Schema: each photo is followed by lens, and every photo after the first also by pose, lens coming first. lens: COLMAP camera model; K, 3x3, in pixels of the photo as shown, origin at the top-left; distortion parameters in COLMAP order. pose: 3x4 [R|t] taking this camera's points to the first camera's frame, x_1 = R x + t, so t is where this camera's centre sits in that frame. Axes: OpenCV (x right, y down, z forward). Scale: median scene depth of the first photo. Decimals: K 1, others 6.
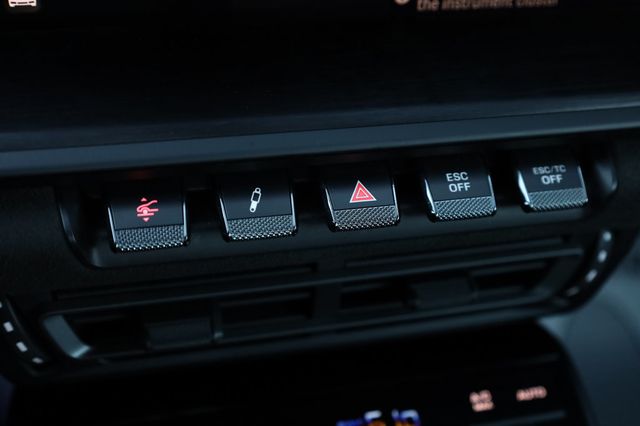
lens RADIAL K [[900.2, 0, 320.0], [0, 900.2, 213.0], [0, 0, 1]] dist [0.001622, 0.014220]
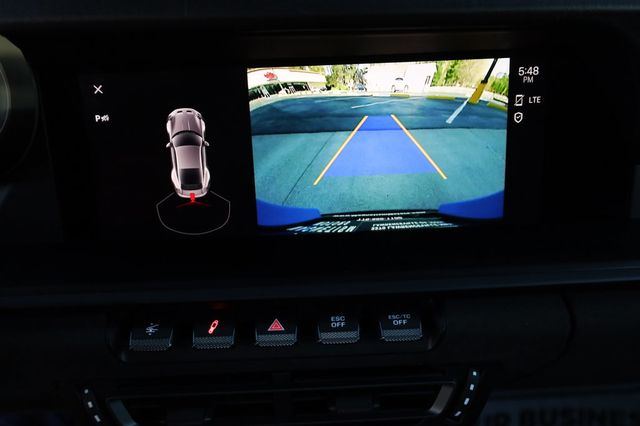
lens RADIAL K [[644.5, 0, 320.0], [0, 644.5, 213.0], [0, 0, 1]] dist [-0.000133, 0.002568]
pose [[0.967903, -0.034677, -0.248921, 0.422377], [-0.048563, 0.945965, -0.320611, 0.158057], [0.246588, 0.322409, 0.913918, -0.158857]]
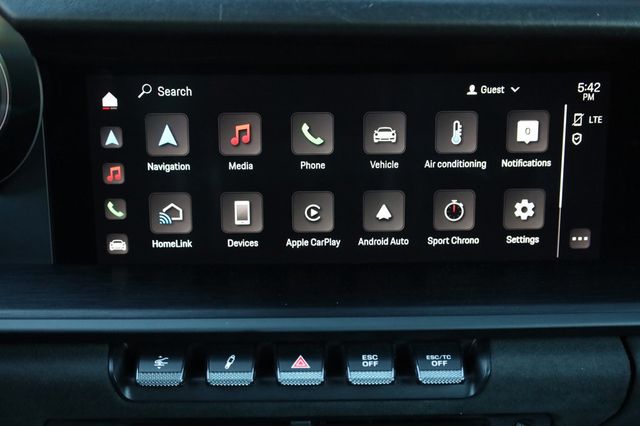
lens RADIAL K [[900.2, 0, 320.0], [0, 900.2, 213.0], [0, 0, 1]] dist [0.001622, 0.014220]
pose [[0.970258, -0.017825, -0.241418, 0.433435], [-0.075165, 0.925809, -0.370444, 0.293939], [0.230110, 0.377572, 0.896933, -0.435465]]
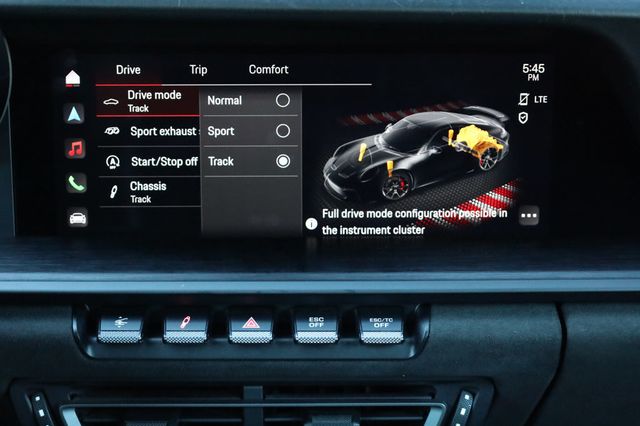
lens RADIAL K [[1347.0, 0, 320.0], [0, 1347.0, 213.0], [0, 0, 1]] dist [0.007658, -0.156164]
pose [[0.968873, -0.017701, -0.246924, 0.743676], [-0.083524, 0.915581, -0.393364, 0.716297], [0.233042, 0.401744, 0.885603, -1.164490]]
